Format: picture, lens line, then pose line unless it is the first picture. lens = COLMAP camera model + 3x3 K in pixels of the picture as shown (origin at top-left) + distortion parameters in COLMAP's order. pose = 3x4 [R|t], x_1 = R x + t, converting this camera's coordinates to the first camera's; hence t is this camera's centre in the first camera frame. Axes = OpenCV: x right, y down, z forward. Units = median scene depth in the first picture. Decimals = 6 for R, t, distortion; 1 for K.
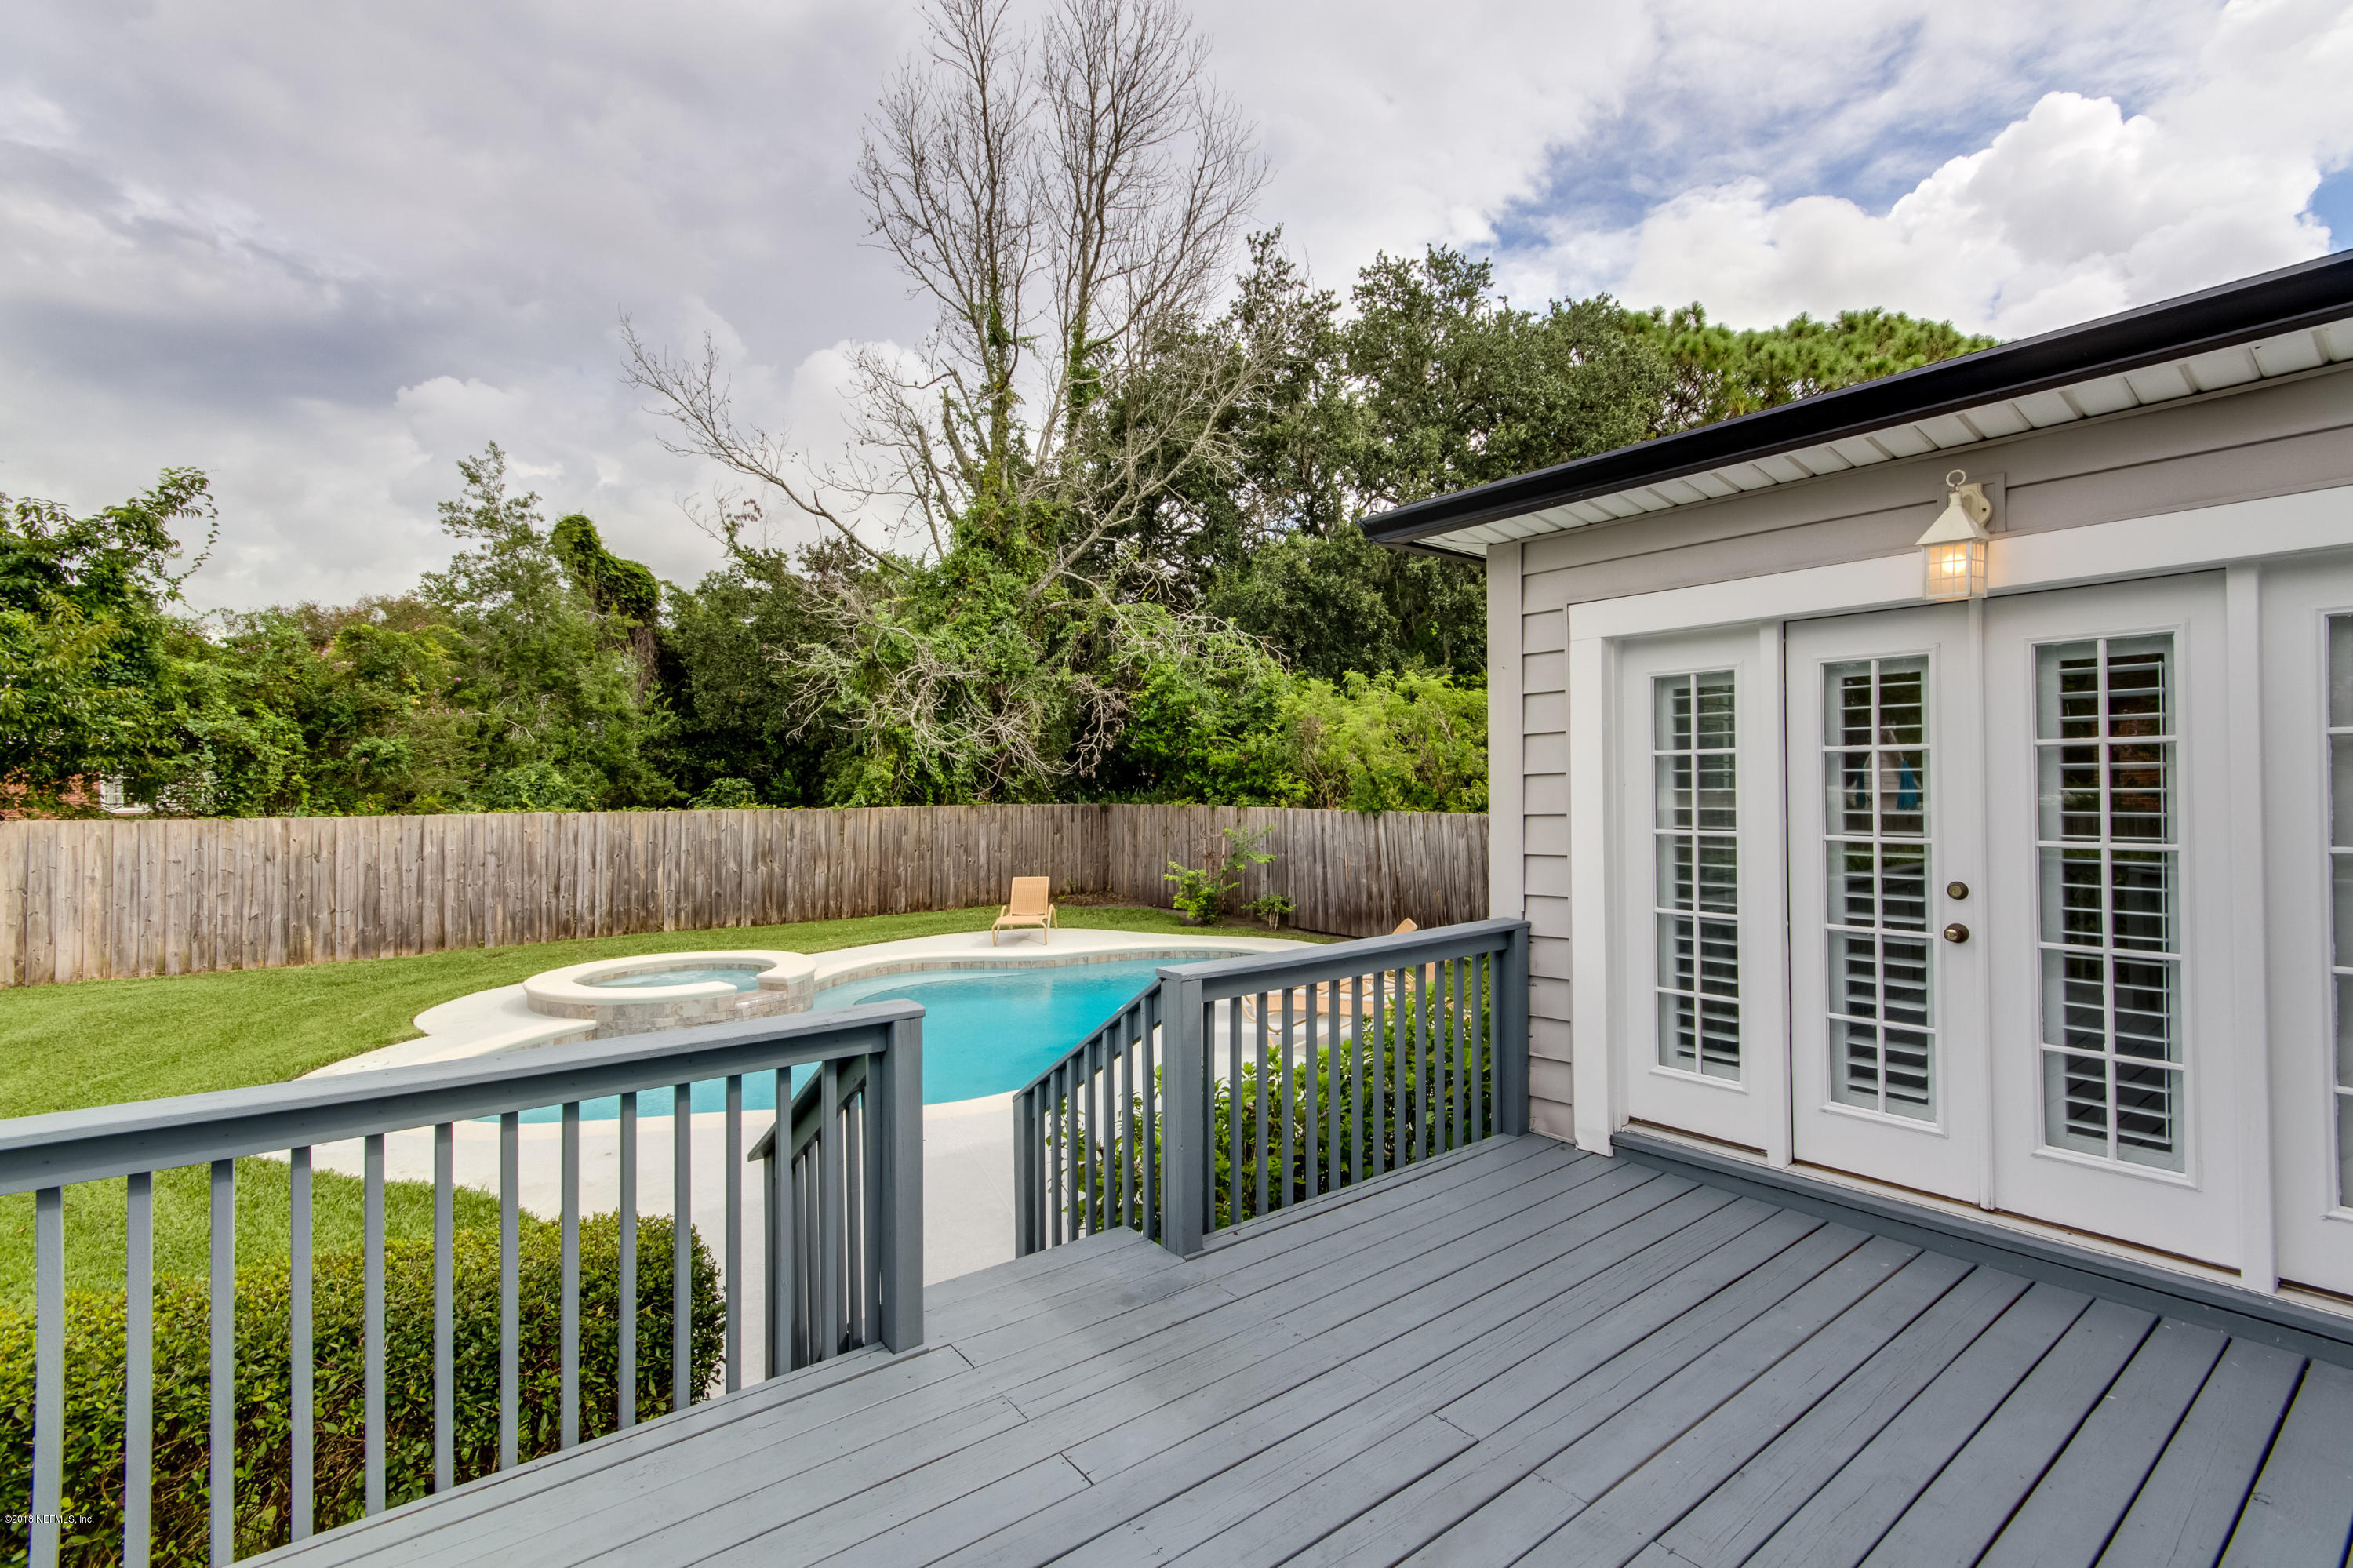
lens RADIAL K [[1082.4, 0, 1180.4], [0, 1082.4, 772.0], [0, 0, 1]] dist [0.002365, 0.000661]
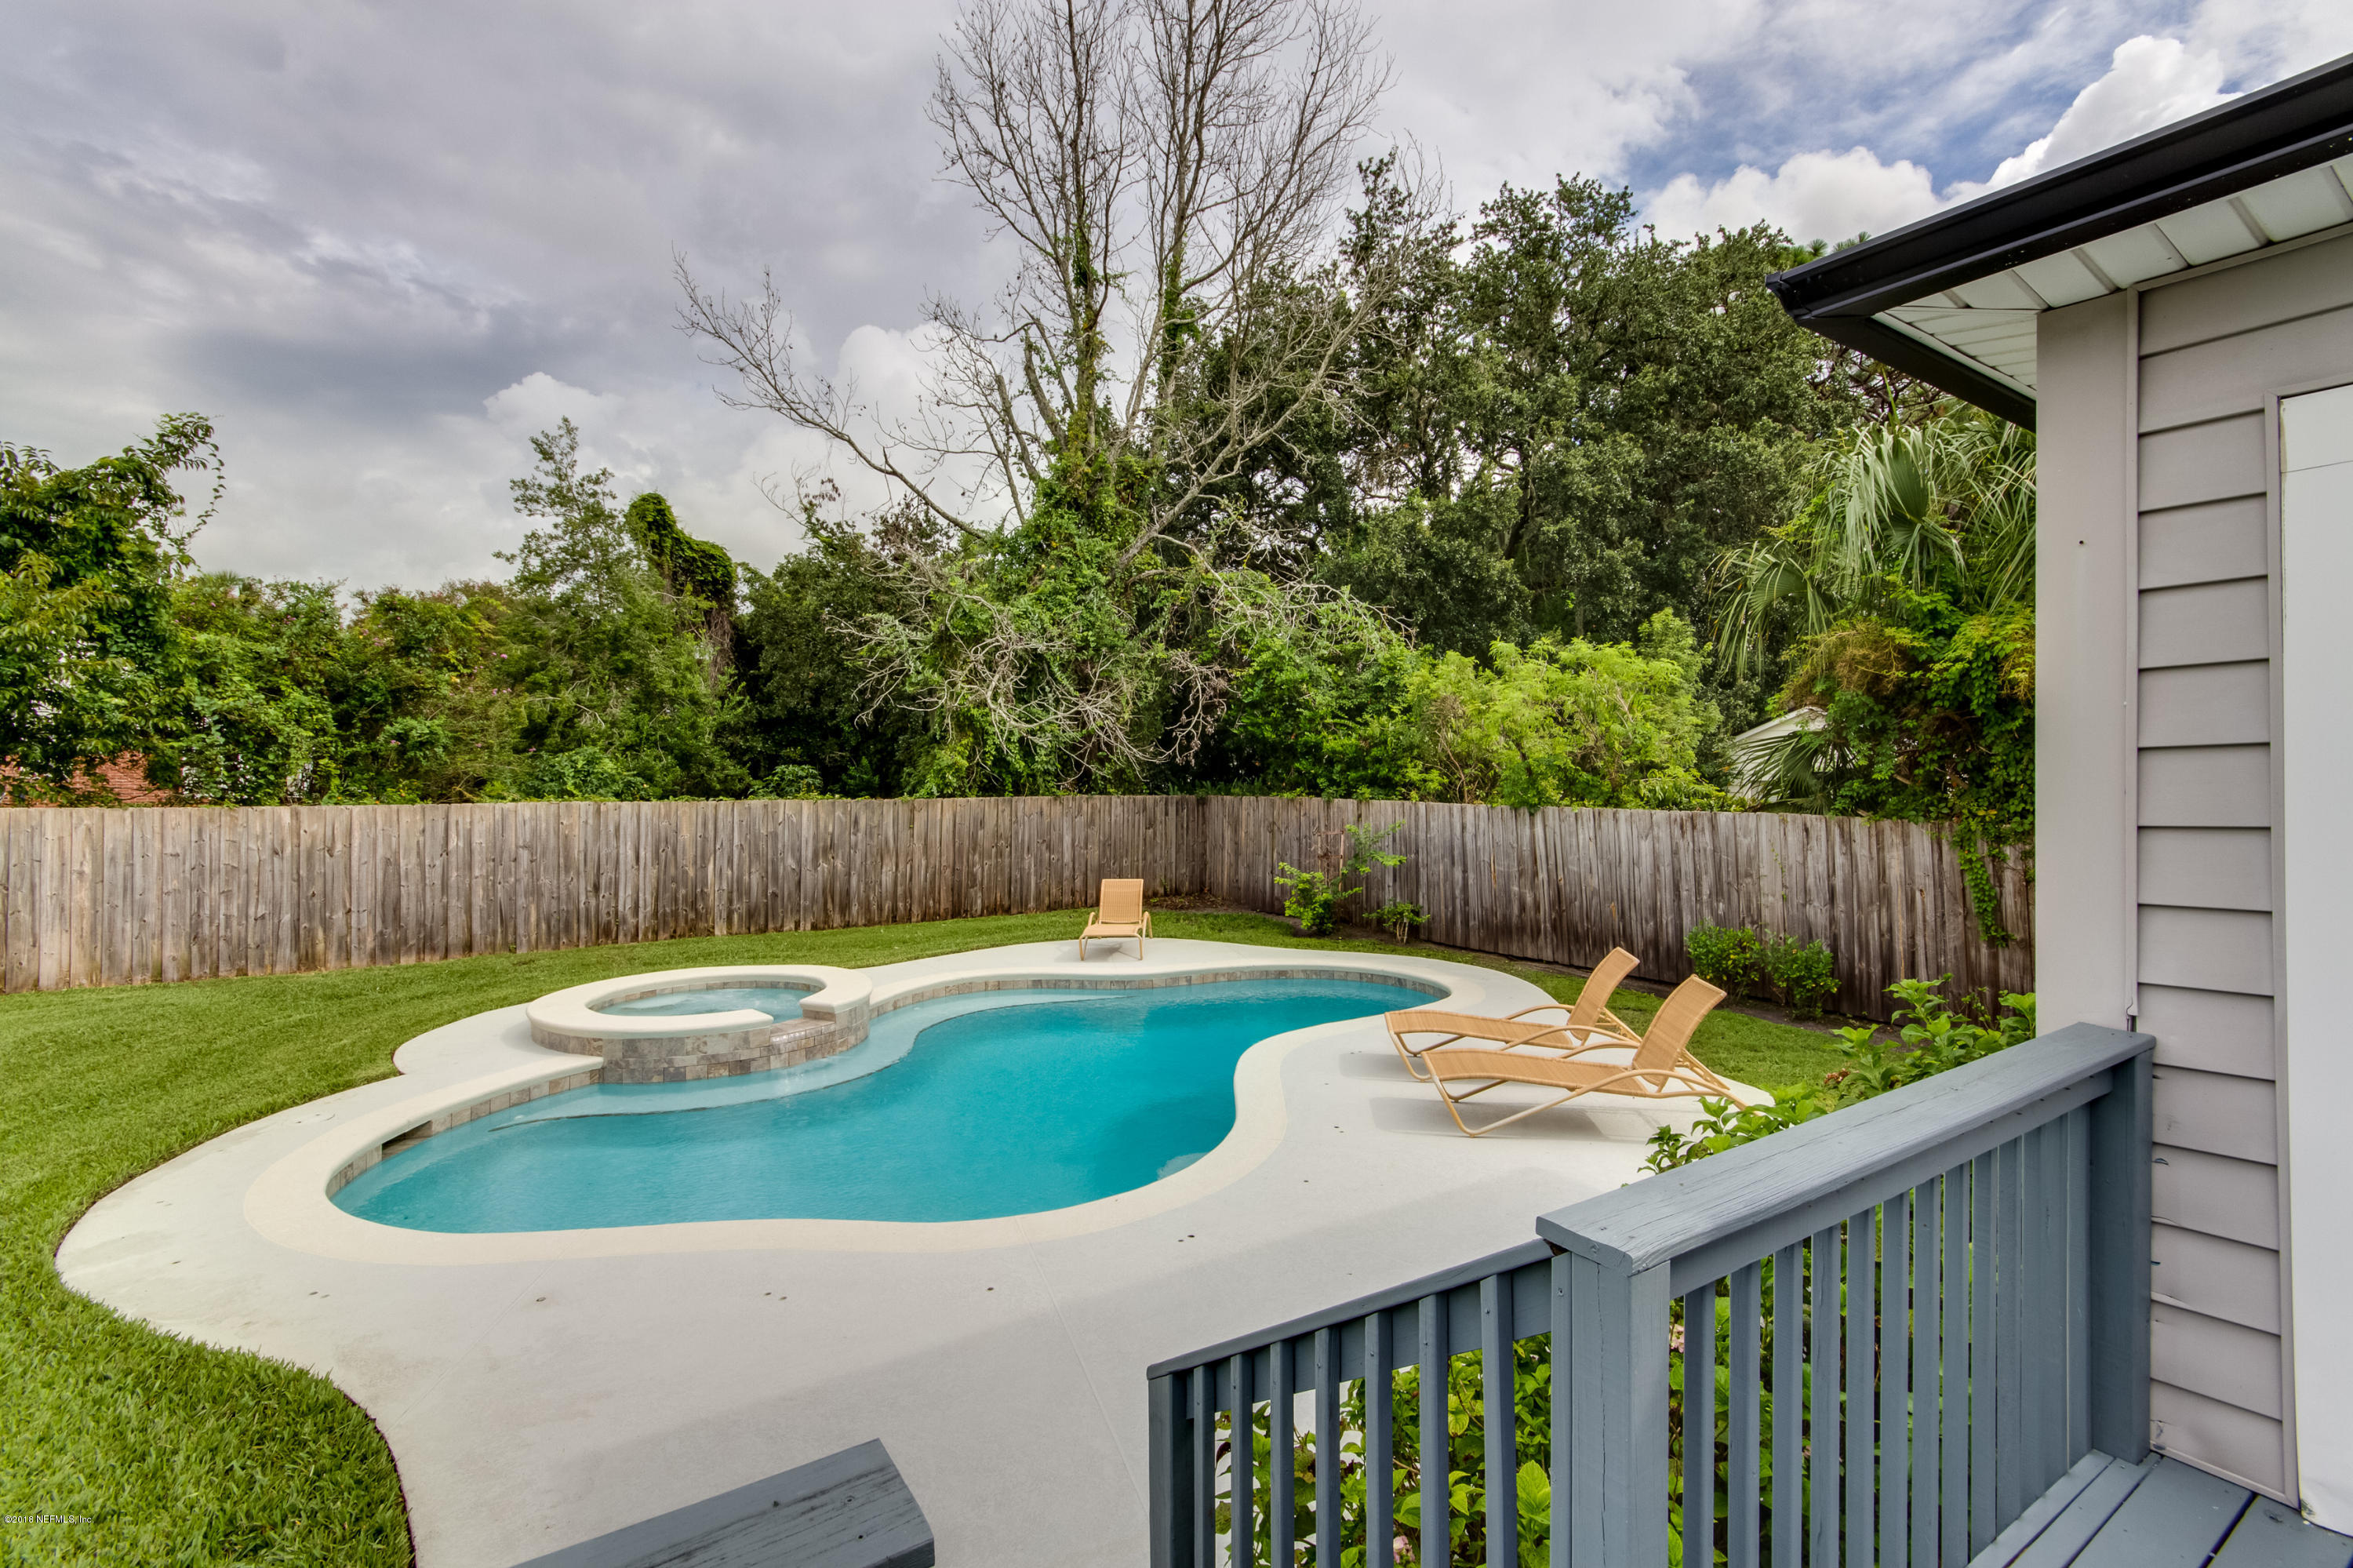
lens RADIAL K [[1082.4, 0, 1175.9], [0, 1082.4, 783.9], [0, 0, 1]] dist [0.002365, 0.000661]
pose [[0.996968, 0.005243, -0.077633, -0.022948], [-0.003771, 0.999811, 0.019086, 0.002782], [0.077719, -0.018735, 0.996799, 0.110704]]
